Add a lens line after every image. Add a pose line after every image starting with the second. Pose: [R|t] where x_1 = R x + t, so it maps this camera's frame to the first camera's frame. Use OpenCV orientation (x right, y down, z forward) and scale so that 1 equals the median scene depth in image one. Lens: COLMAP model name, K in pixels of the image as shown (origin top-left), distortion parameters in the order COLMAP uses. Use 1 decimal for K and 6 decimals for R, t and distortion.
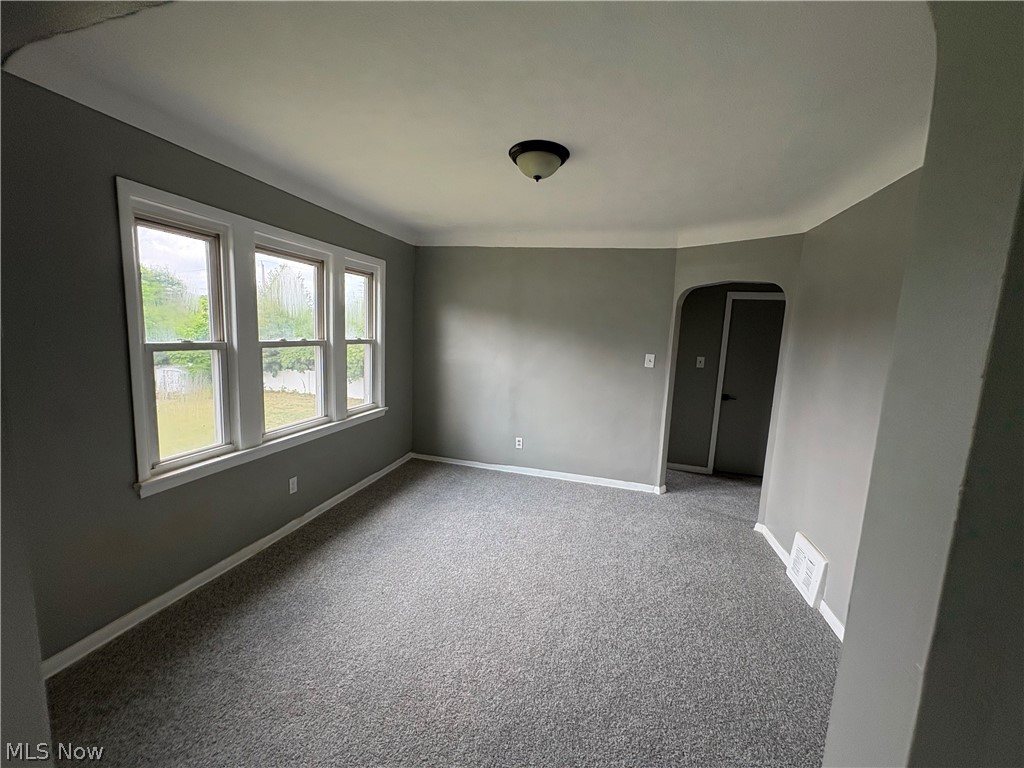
lens RADIAL K [[407.0, 0, 512.0], [0, 407.0, 384.0], [0, 0, 1]] dist [0.000469, 0.000234]
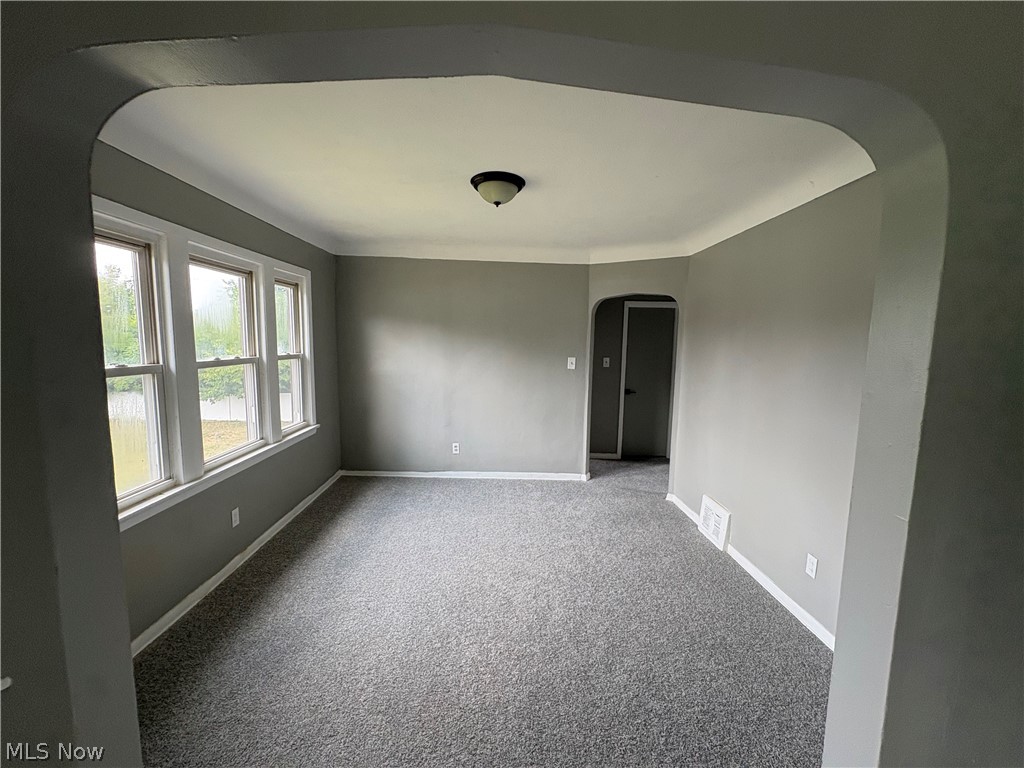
lens RADIAL K [[407.0, 0, 512.0], [0, 407.0, 384.0], [0, 0, 1]] dist [0.000469, 0.000234]
pose [[0.961239, -0.058591, 0.269419, -0.158201], [0.061906, 0.998075, -0.003816, -0.007135], [-0.268677, 0.020347, 0.963015, -0.046492]]
